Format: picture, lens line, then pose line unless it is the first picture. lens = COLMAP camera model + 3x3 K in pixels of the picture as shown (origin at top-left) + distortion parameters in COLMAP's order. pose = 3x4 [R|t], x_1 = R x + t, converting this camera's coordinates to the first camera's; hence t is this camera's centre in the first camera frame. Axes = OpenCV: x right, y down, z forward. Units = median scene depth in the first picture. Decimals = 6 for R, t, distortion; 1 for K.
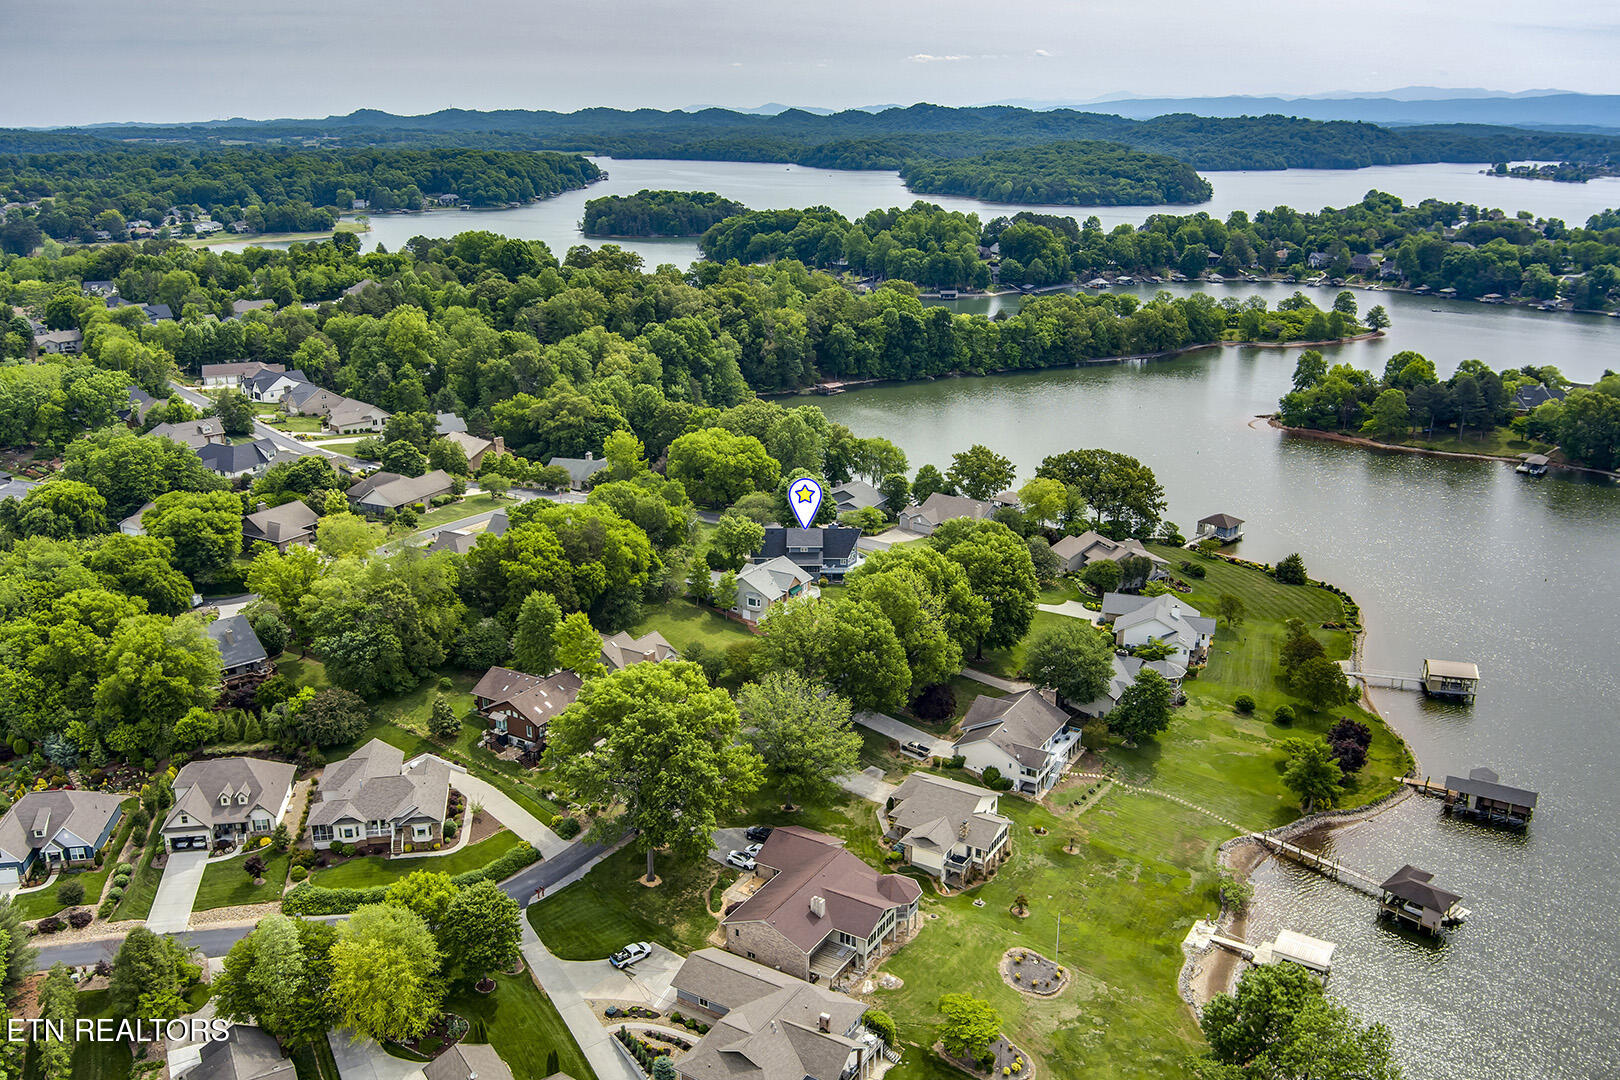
lens RADIAL K [[1348.6, 0, 810.0], [0, 1348.6, 540.0], [0, 0, 1]] dist [-0.070391, 0.001475]
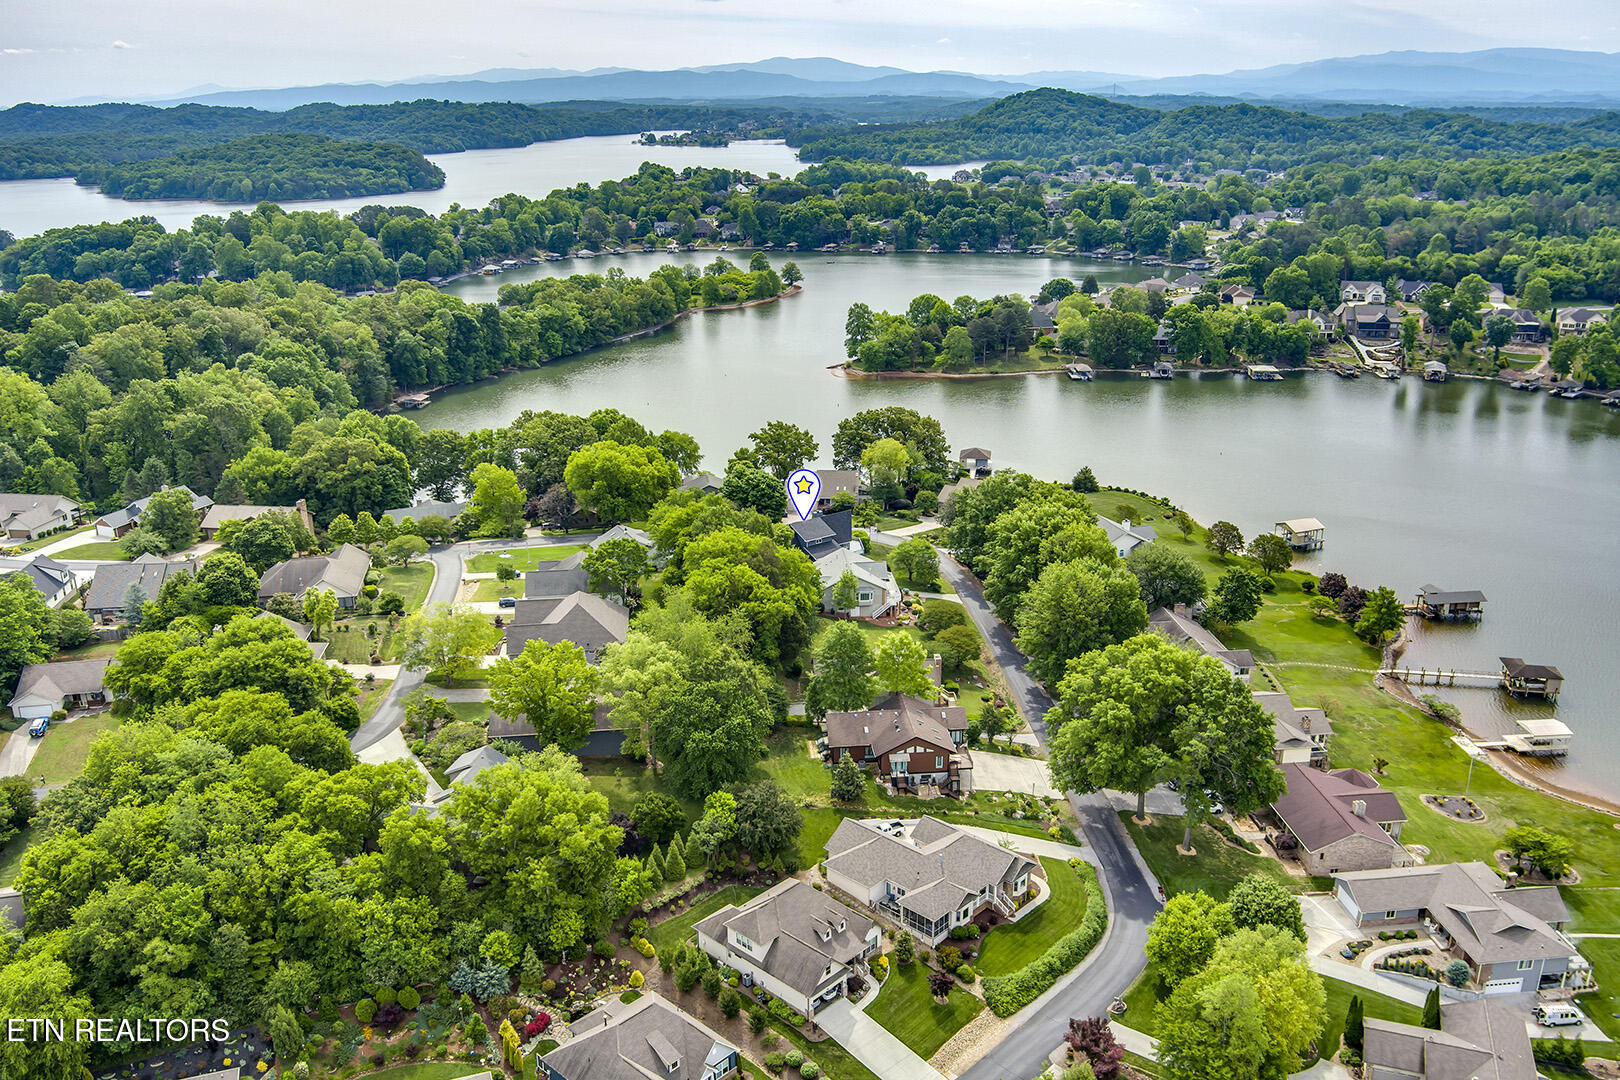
lens RADIAL K [[1309.0, 0, 807.3], [0, 1309.0, 562.9], [0, 0, 1]] dist [-0.069590, 0.014010]
pose [[0.808989, -0.210334, 0.548906, -0.188574], [0.191470, 0.977154, 0.092241, -0.023383], [-0.555767, 0.030477, 0.830779, 0.074445]]
